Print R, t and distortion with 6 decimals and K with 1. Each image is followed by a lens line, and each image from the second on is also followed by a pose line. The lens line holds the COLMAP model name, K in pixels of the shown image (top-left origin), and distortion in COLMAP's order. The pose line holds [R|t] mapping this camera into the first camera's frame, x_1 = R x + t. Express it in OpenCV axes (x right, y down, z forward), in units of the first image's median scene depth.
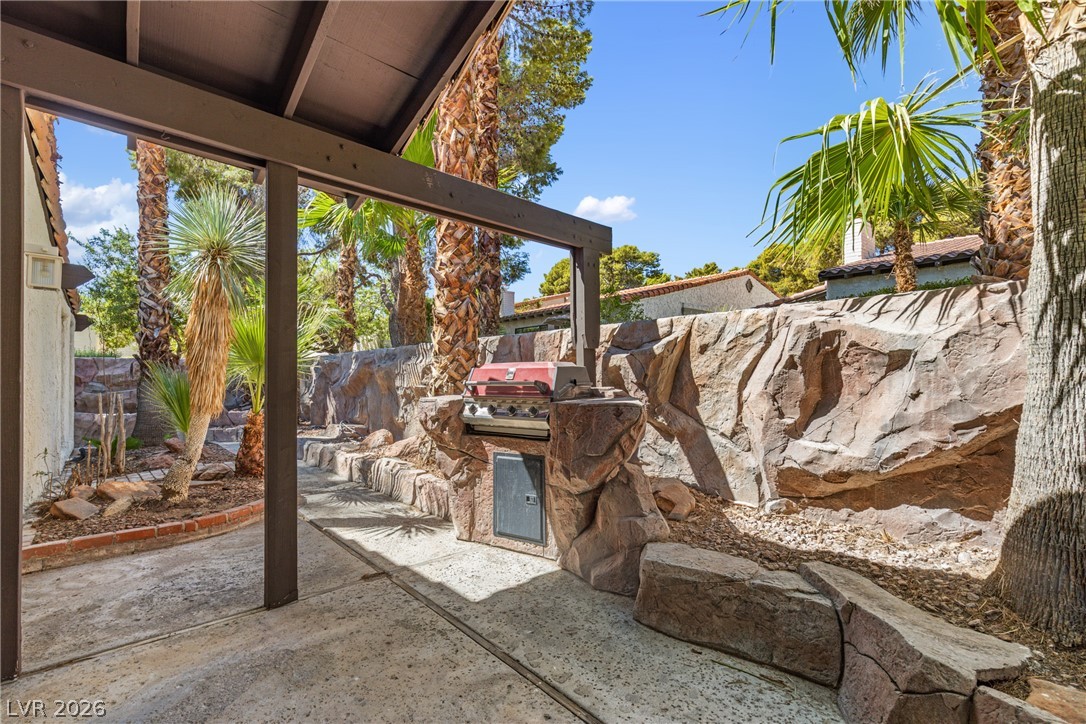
lens RADIAL K [[491.4, 0, 547.3], [0, 491.4, 364.6], [0, 0, 1]] dist [0.008868, -0.001289]
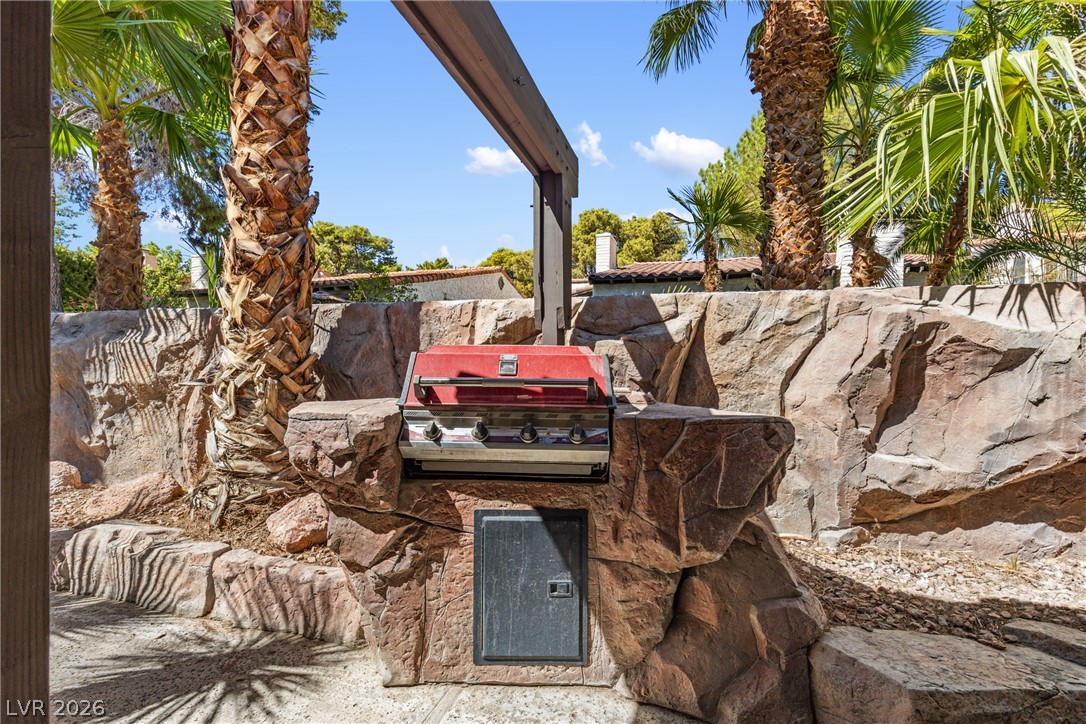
lens RADIAL K [[491.4, 0, 547.5], [0, 491.4, 373.7], [0, 0, 1]] dist [0.008868, -0.001289]
pose [[0.847399, 0.012665, 0.530805, -0.321169], [-0.028993, 0.999328, 0.022442, 0.014385], [-0.530164, -0.034407, 0.847197, 0.496654]]
